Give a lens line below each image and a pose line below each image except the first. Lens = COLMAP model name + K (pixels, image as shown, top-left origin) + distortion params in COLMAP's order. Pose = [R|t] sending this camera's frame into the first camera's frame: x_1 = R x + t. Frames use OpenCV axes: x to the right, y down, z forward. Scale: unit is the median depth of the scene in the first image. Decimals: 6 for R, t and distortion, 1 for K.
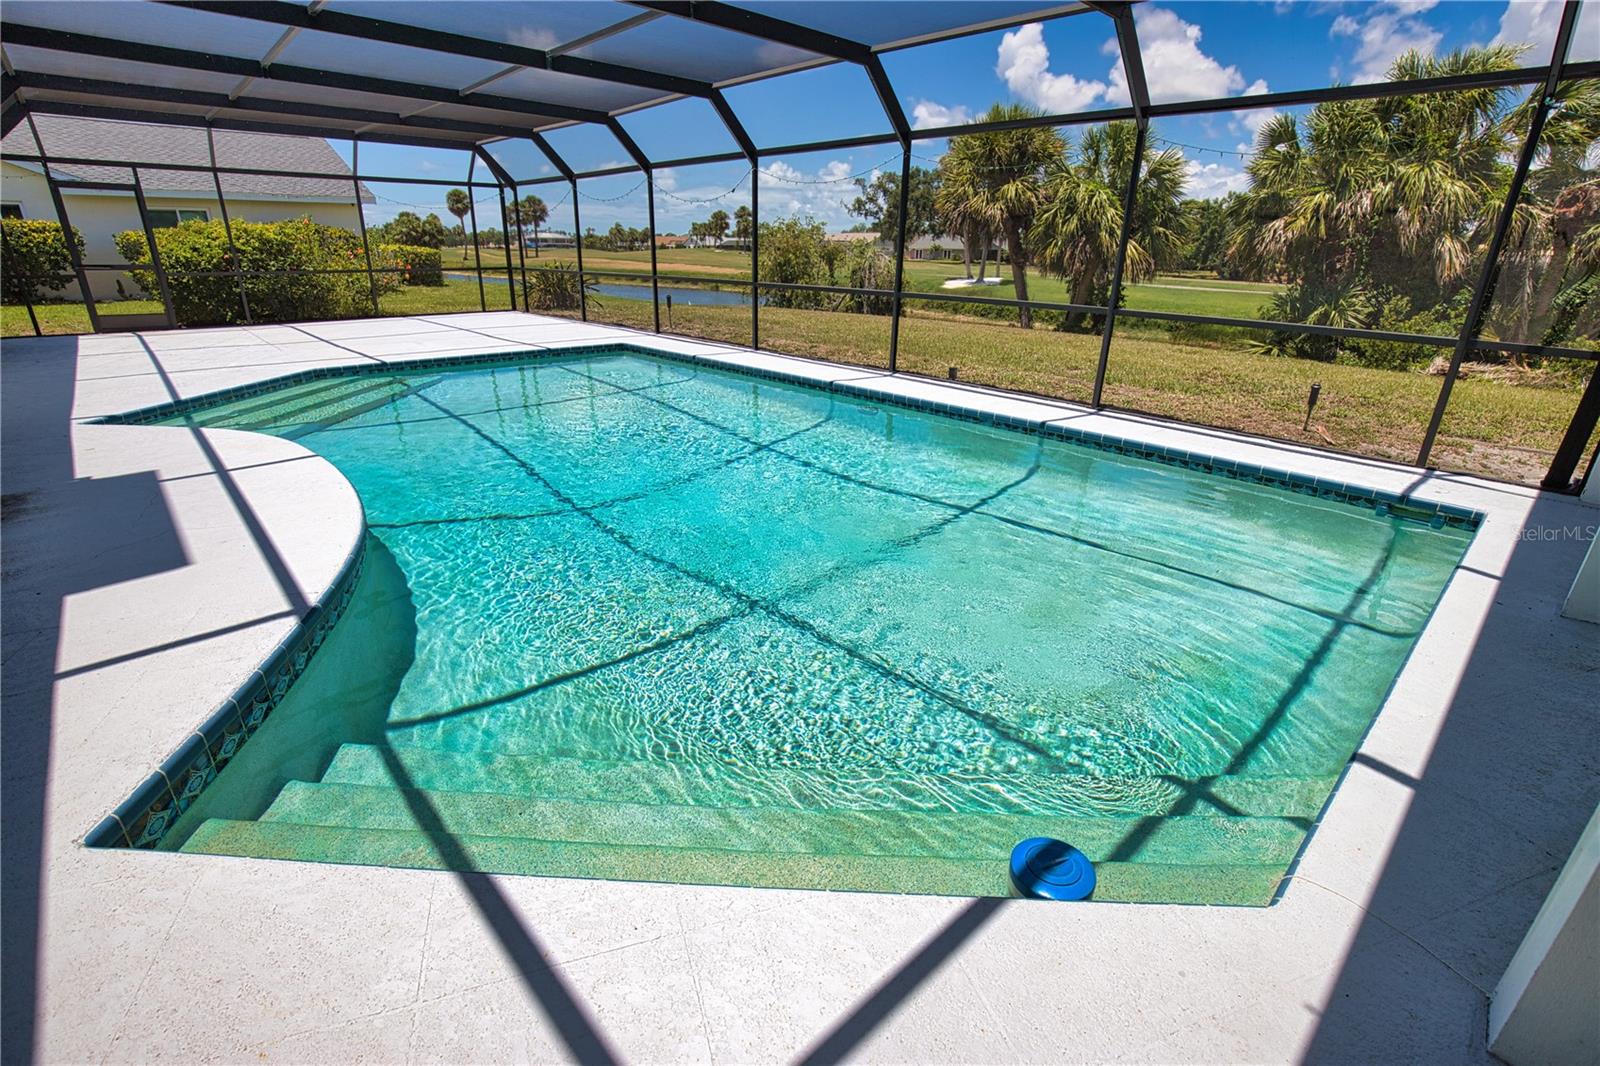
lens RADIAL K [[729.1, 0, 806.5], [0, 729.1, 539.4], [0, 0, 1]] dist [-0.041054, 0.009748]
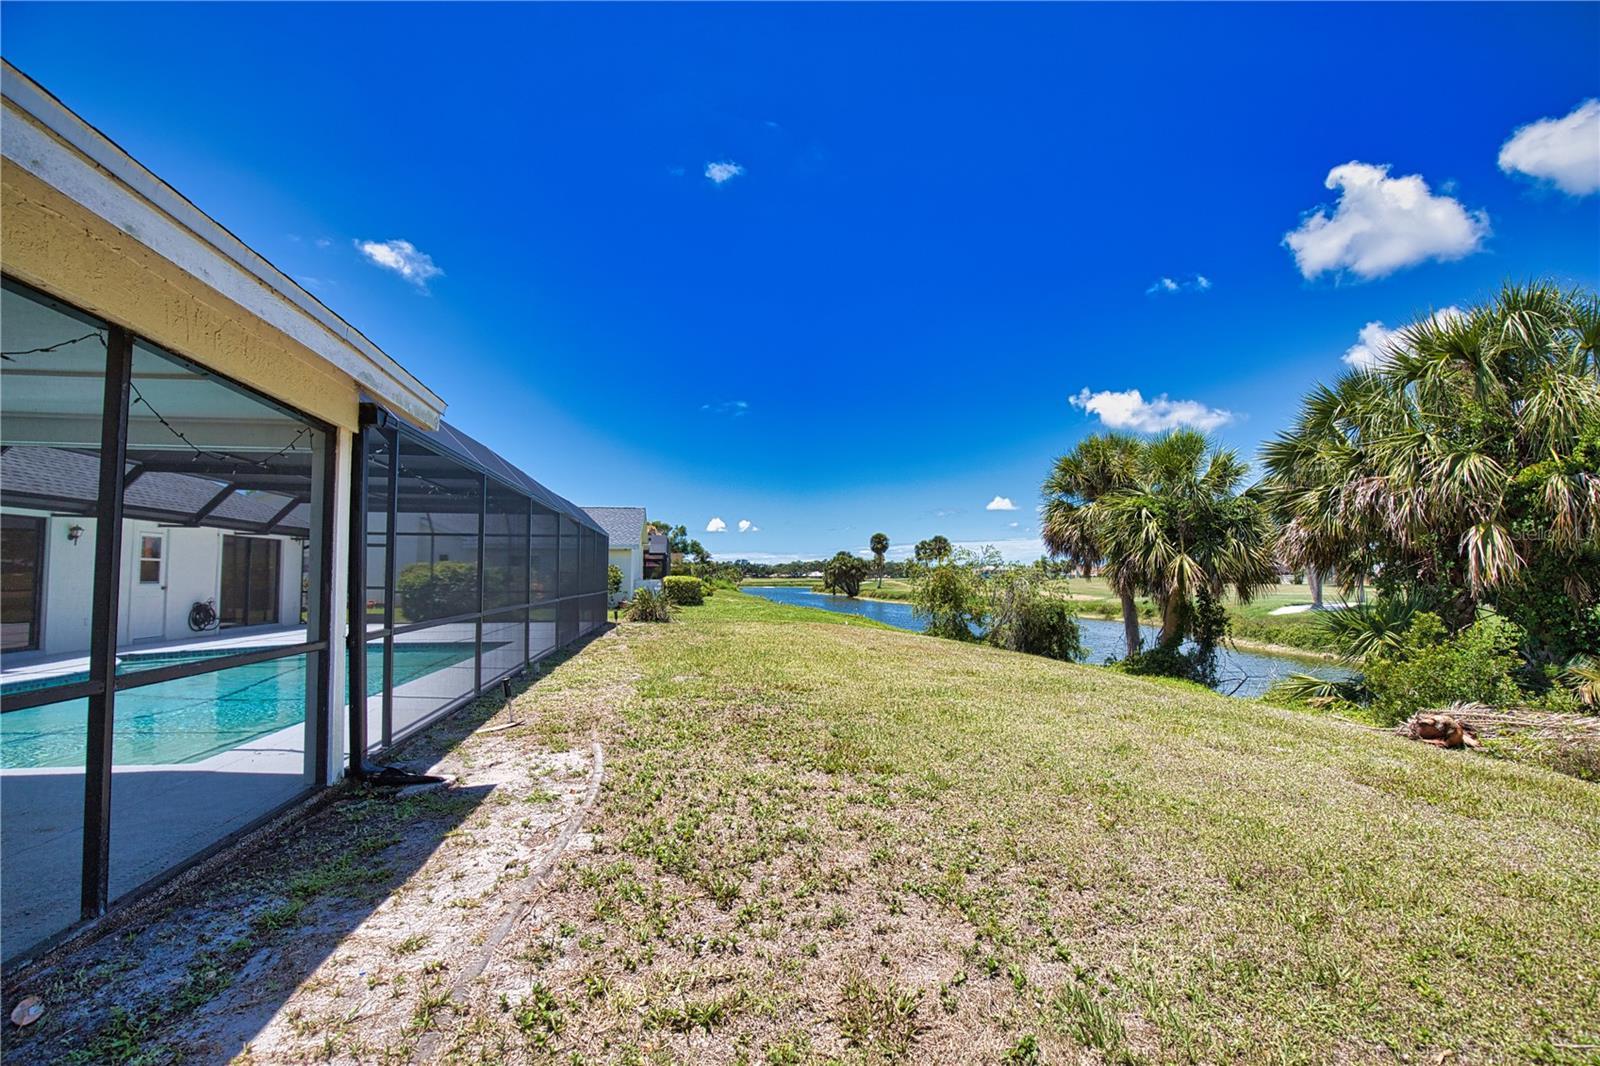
lens RADIAL K [[729.1, 0, 806.5], [0, 729.1, 539.4], [0, 0, 1]] dist [-0.041054, 0.009748]
pose [[0.833597, -0.046585, -0.550405, 0.325637], [-0.190909, 0.910735, -0.366218, -0.016761], [0.518333, 0.410355, 0.750292, 0.061235]]
